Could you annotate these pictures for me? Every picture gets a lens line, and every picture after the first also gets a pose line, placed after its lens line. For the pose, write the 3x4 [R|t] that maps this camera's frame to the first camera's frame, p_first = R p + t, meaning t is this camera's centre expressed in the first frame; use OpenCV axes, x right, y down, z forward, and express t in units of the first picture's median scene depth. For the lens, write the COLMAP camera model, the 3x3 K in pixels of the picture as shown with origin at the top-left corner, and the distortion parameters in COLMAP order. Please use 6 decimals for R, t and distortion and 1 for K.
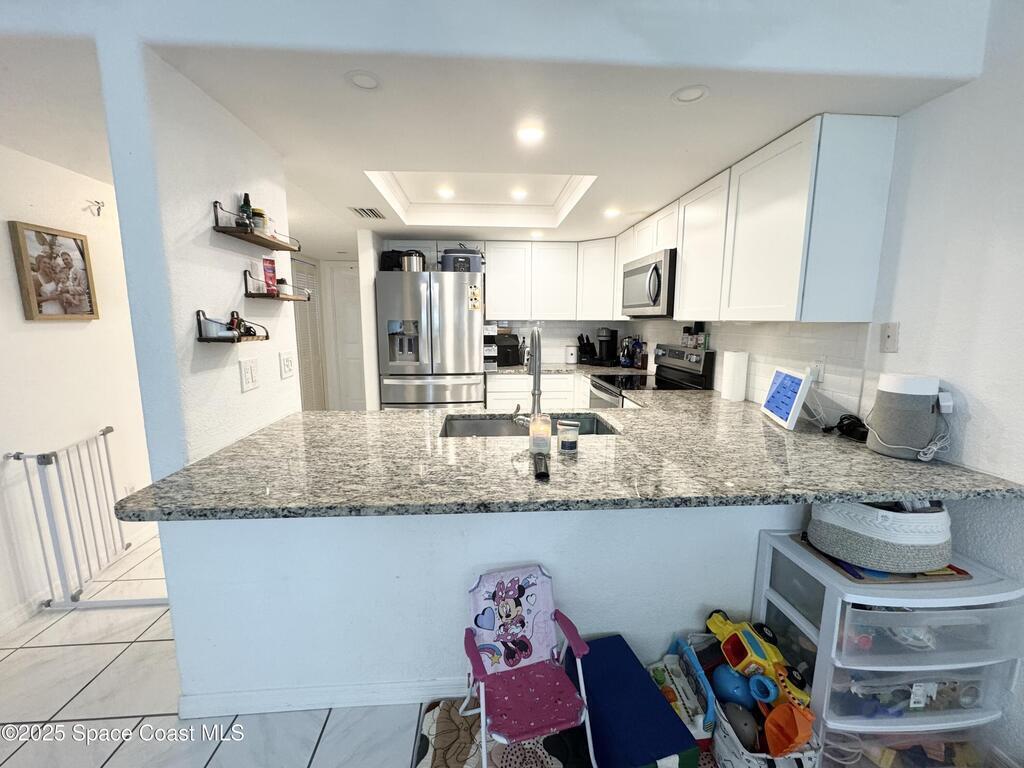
lens RADIAL K [[411.2, 0, 510.0], [0, 411.2, 382.3], [0, 0, 1]] dist [-0.006411, 0.000161]
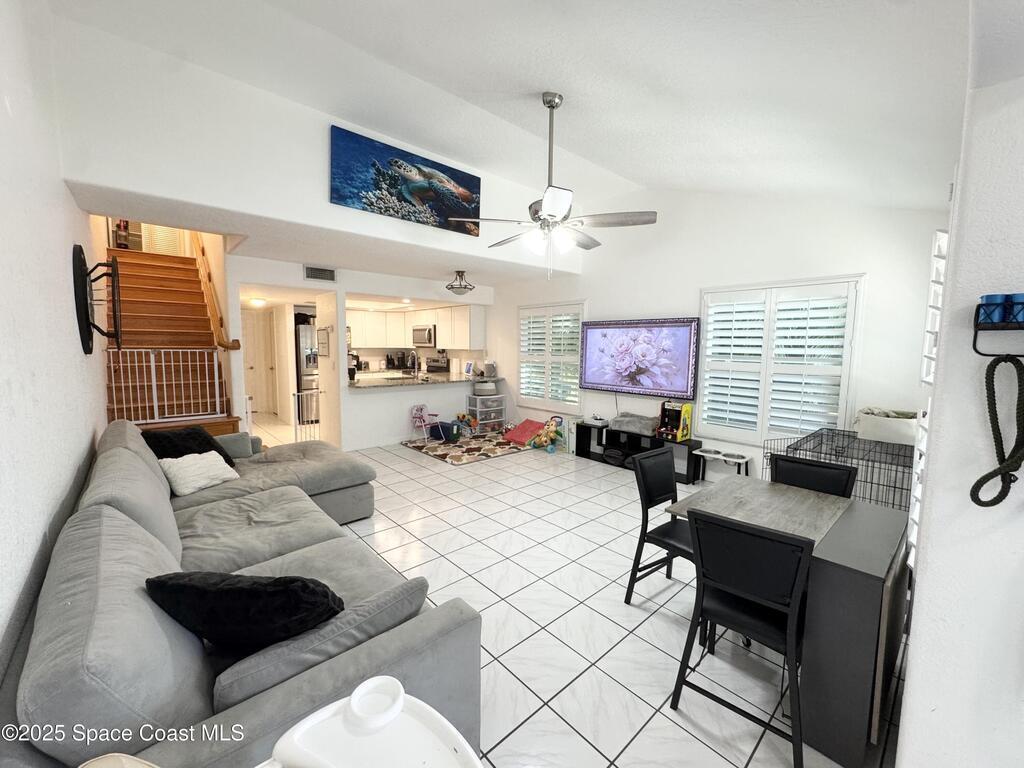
lens RADIAL K [[411.2, 0, 511.0], [0, 411.2, 383.5], [0, 0, 1]] dist [-0.006411, 0.000161]
pose [[0.785573, -0.048765, 0.616844, -1.529039], [0.082417, 0.996253, -0.026202, 0.332095], [-0.613255, 0.071422, 0.786649, -2.458743]]
